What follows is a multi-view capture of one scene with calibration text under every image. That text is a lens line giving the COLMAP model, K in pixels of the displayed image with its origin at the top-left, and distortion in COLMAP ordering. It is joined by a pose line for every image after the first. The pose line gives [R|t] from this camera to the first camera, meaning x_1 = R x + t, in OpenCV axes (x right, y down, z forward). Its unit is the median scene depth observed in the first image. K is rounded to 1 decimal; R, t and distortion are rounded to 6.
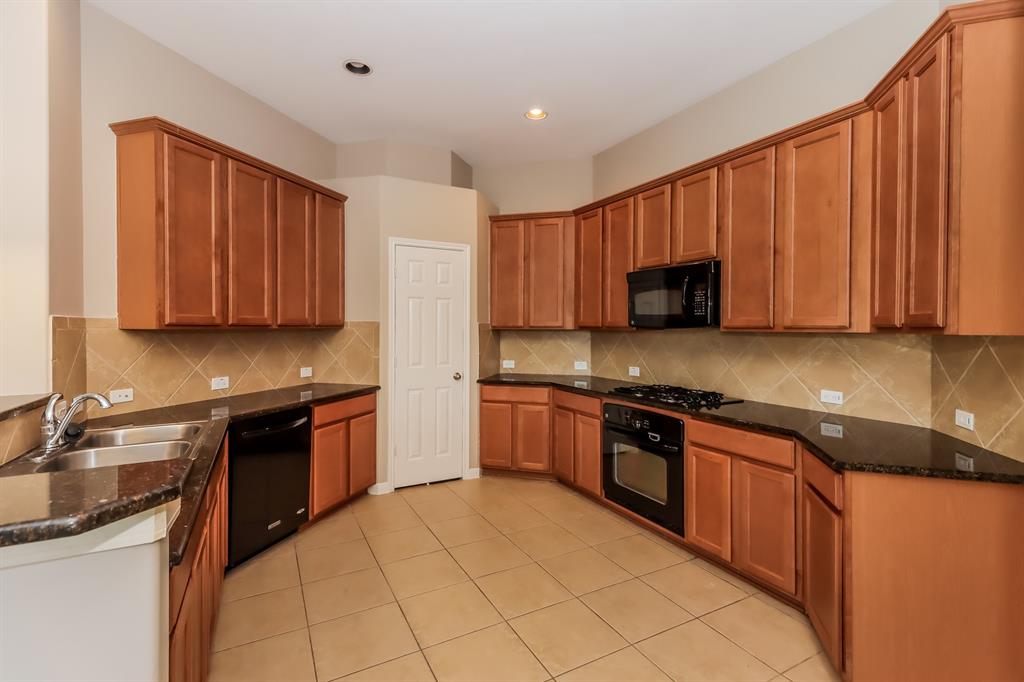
lens RADIAL K [[469.8, 0, 556.6], [0, 469.8, 324.7], [0, 0, 1]] dist [0.009832, -0.004304]
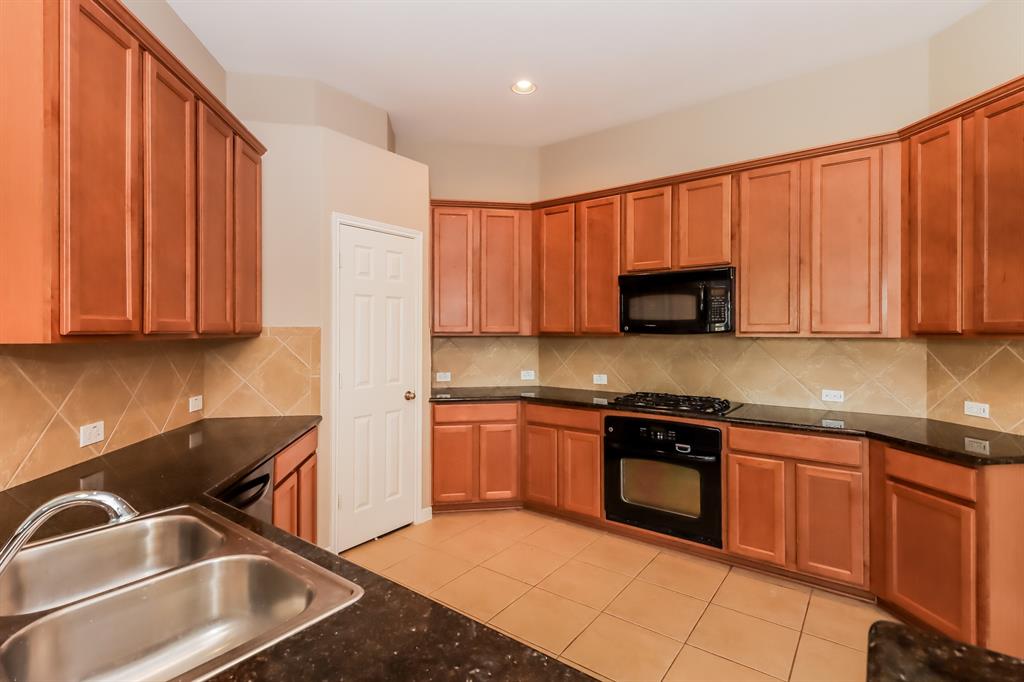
lens RADIAL K [[469.8, 0, 502.7], [0, 469.8, 324.2], [0, 0, 1]] dist [0.009832, -0.004304]
pose [[0.913568, 0.001528, 0.406682, -0.474761], [0.001769, 0.999969, -0.007731, -0.005813], [-0.406681, 0.007783, 0.913537, 0.252473]]
